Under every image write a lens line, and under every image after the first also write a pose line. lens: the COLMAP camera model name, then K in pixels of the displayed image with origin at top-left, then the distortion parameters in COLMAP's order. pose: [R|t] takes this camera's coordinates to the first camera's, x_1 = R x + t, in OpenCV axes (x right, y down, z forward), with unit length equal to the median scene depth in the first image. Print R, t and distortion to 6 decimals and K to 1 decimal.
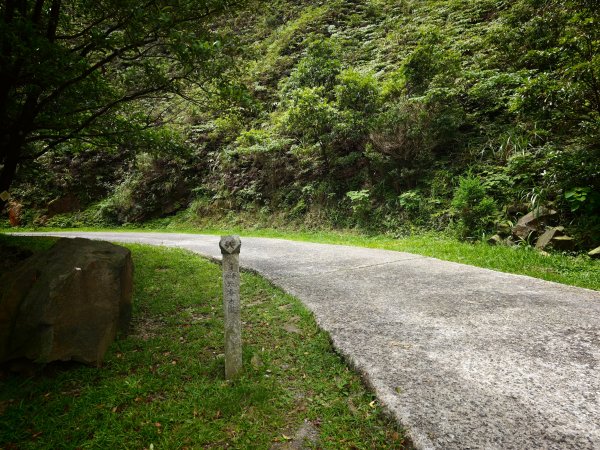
lens RADIAL K [[406.0, 0, 307.0], [0, 406.0, 216.7], [0, 0, 1]] dist [0.008002, -0.002009]
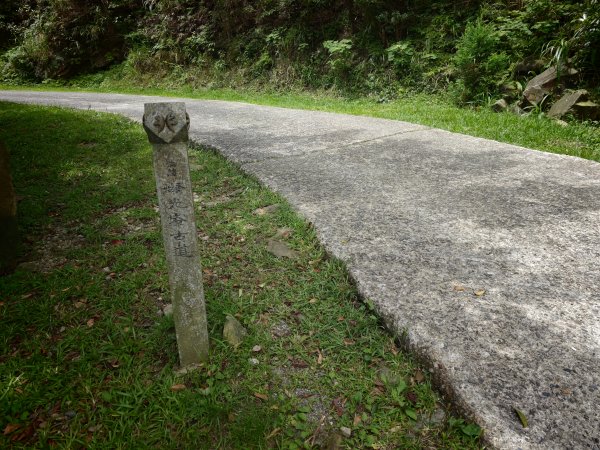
lens RADIAL K [[406.0, 0, 307.0], [0, 406.0, 216.7], [0, 0, 1]] dist [0.008002, -0.002009]
pose [[0.994899, -0.020061, 0.098862, -0.022550], [-0.013358, 0.945196, 0.326230, 0.004460], [-0.099988, -0.325887, 0.940106, 0.151651]]
